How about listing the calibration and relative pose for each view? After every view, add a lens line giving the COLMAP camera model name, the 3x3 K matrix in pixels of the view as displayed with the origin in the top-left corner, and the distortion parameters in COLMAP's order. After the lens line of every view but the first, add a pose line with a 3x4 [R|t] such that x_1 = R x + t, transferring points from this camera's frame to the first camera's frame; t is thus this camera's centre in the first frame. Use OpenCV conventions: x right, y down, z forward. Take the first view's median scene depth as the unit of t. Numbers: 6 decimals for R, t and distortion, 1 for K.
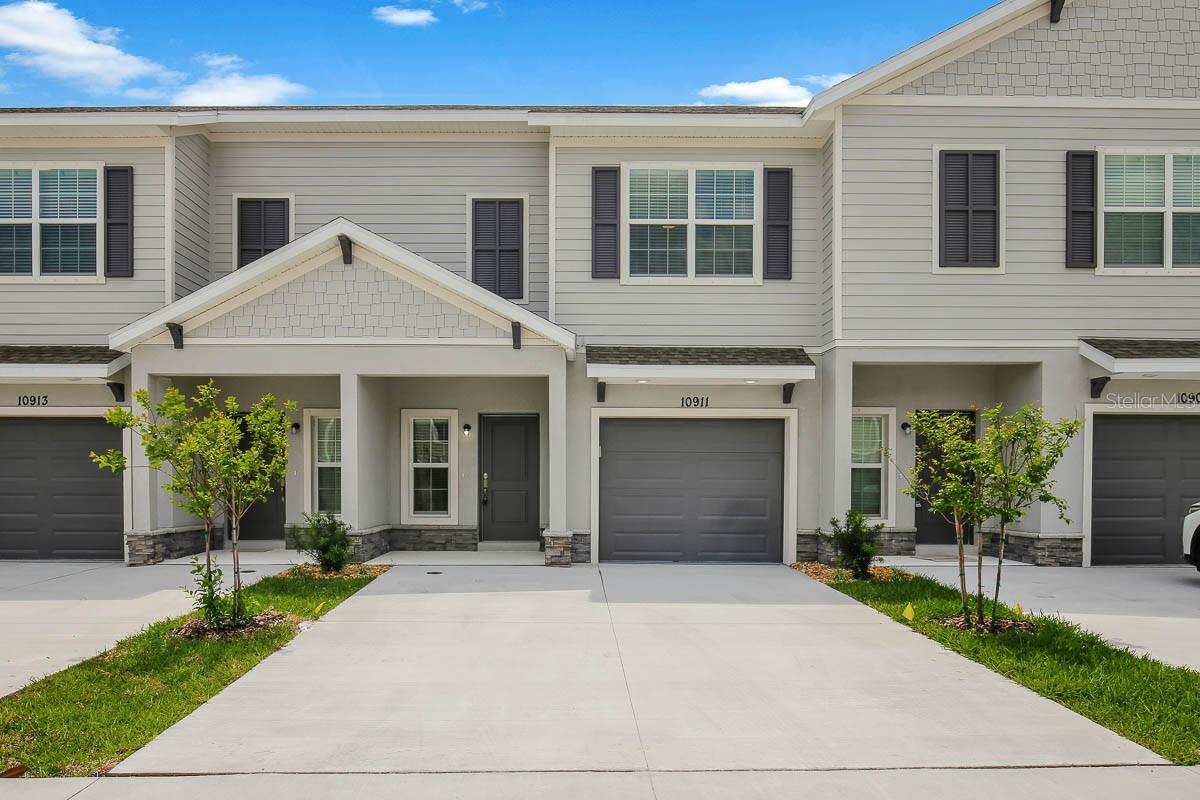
lens RADIAL K [[762.5, 0, 577.1], [0, 762.5, 493.4], [0, 0, 1]] dist [0.008431, -0.003261]
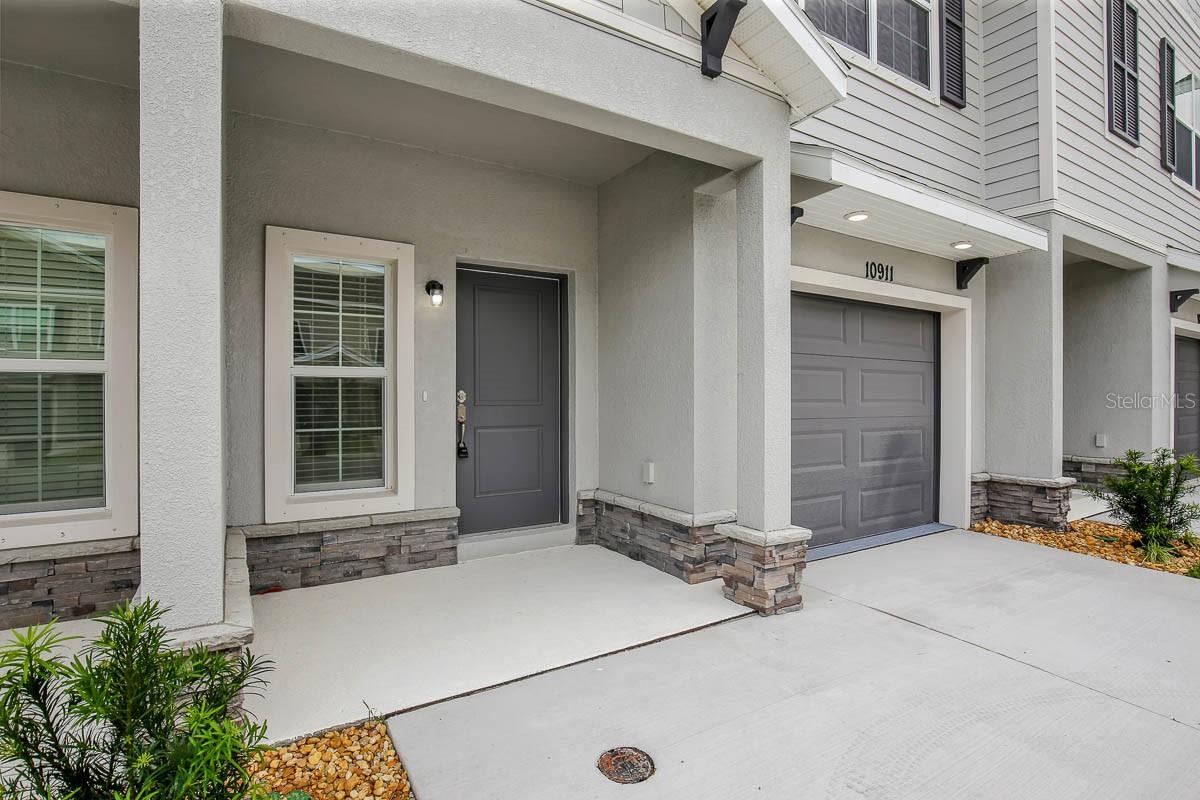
lens RADIAL K [[603.5, 0, 605.8], [0, 603.5, 396.0], [0, 0, 1]] dist [-0.016313, 0.002600]
pose [[0.842521, -0.003435, 0.538653, -0.278561], [0.009259, 0.999924, -0.008106, -0.021980], [-0.538585, 0.011817, 0.842489, 0.729441]]
